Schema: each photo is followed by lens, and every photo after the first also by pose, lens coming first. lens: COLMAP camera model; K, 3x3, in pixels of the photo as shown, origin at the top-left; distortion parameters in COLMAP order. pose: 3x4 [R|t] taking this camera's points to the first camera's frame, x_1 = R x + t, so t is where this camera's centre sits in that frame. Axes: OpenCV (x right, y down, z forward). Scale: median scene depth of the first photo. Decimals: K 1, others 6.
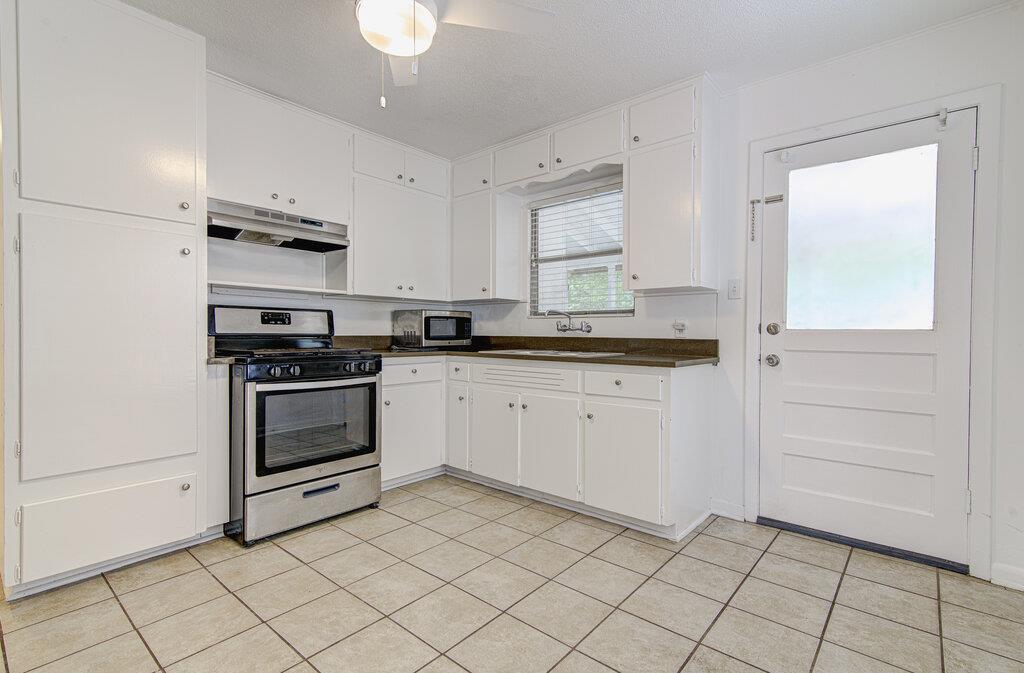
lens RADIAL K [[474.4, 0, 506.6], [0, 474.4, 337.2], [0, 0, 1]] dist [0.003765, 0.000336]
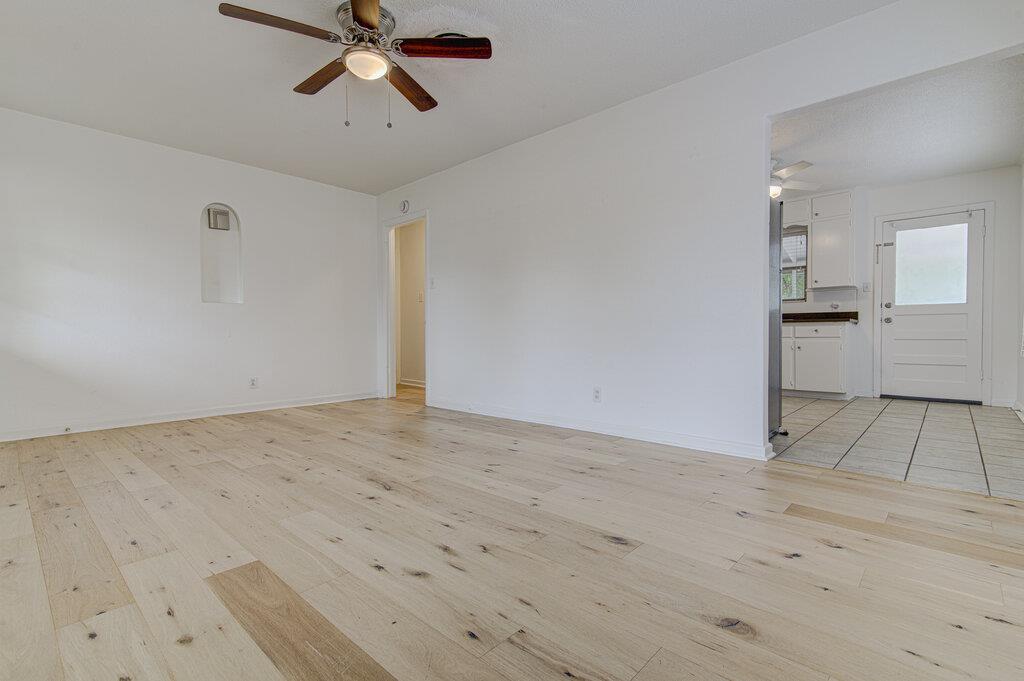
lens RADIAL K [[483.5, 0, 512.0], [0, 483.5, 340.5], [0, 0, 1]] dist [0.015307, -0.000020]
pose [[0.998994, -0.005554, -0.044506, -0.979107], [0.005557, 0.999985, -0.000041, 0.124972], [0.044506, -0.000207, 0.999009, -1.200004]]
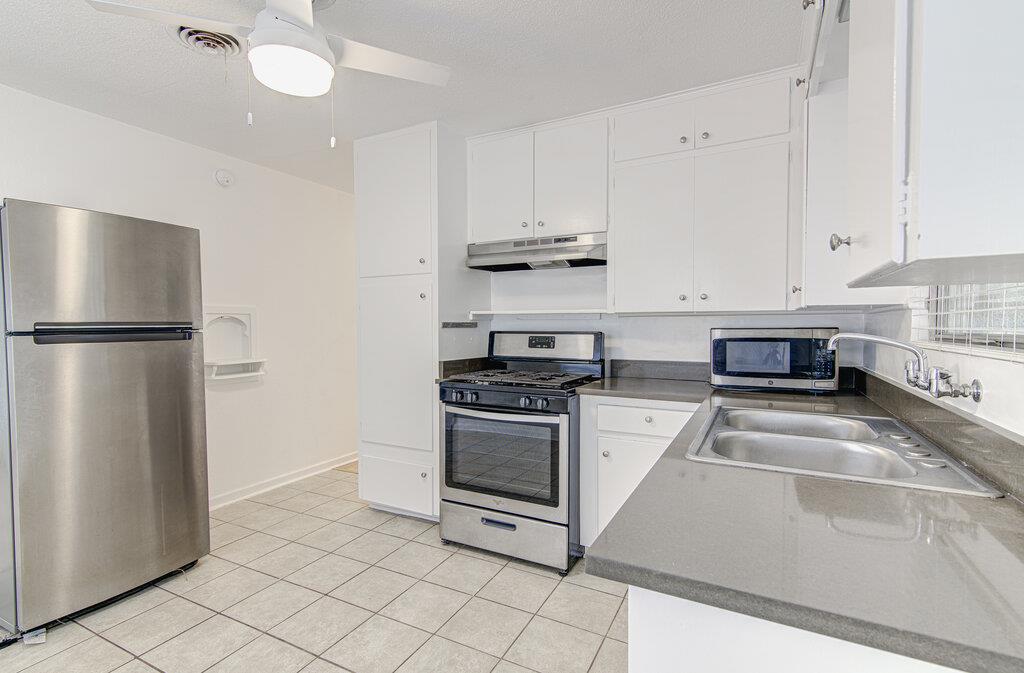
lens RADIAL K [[474.4, 0, 506.6], [0, 474.4, 337.2], [0, 0, 1]] dist [0.003765, 0.000336]
pose [[0.221643, 0.019587, -0.974931, 0.539199], [-0.005368, 0.999808, 0.018867, -0.076453], [0.975113, 0.001052, 0.221705, 0.776412]]
